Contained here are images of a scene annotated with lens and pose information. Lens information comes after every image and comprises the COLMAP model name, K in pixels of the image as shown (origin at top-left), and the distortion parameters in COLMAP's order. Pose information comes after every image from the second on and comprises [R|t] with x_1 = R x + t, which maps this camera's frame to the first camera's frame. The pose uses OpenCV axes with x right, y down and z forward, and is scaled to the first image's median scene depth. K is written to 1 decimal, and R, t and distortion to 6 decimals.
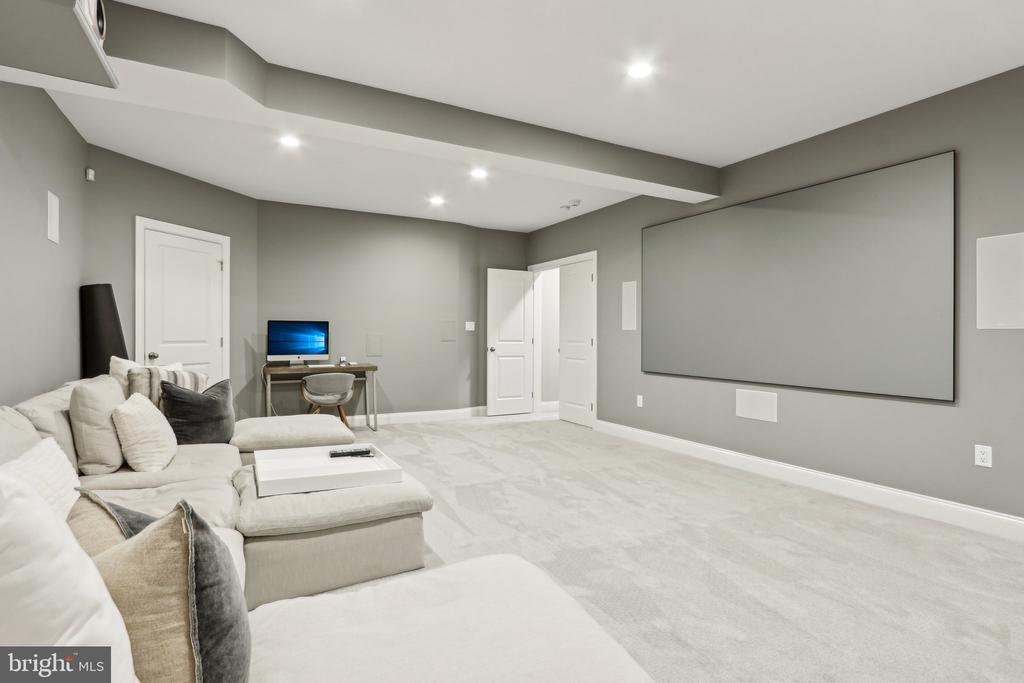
lens RADIAL K [[493.9, 0, 517.1], [0, 493.9, 343.0], [0, 0, 1]] dist [-0.020212, 0.000788]
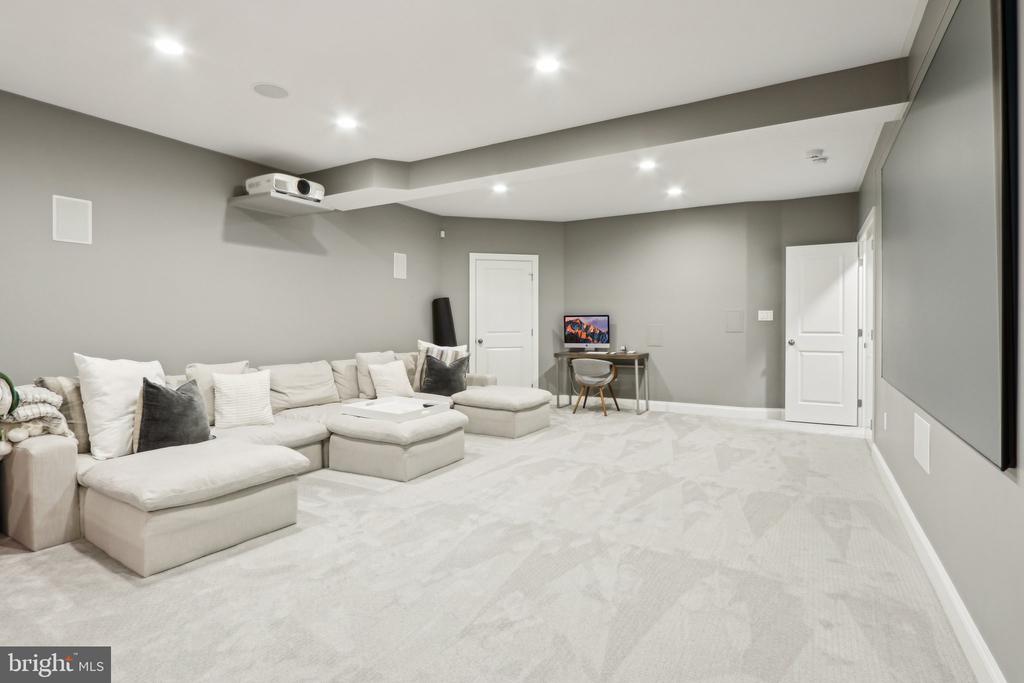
lens RADIAL K [[493.9, 0, 509.8], [0, 493.9, 335.9], [0, 0, 1]] dist [-0.020212, 0.000788]
pose [[0.540192, 0.010464, -0.841477, 0.495138], [-0.006636, 0.999945, 0.008174, -0.002401], [0.841516, 0.001169, 0.540231, 0.180455]]
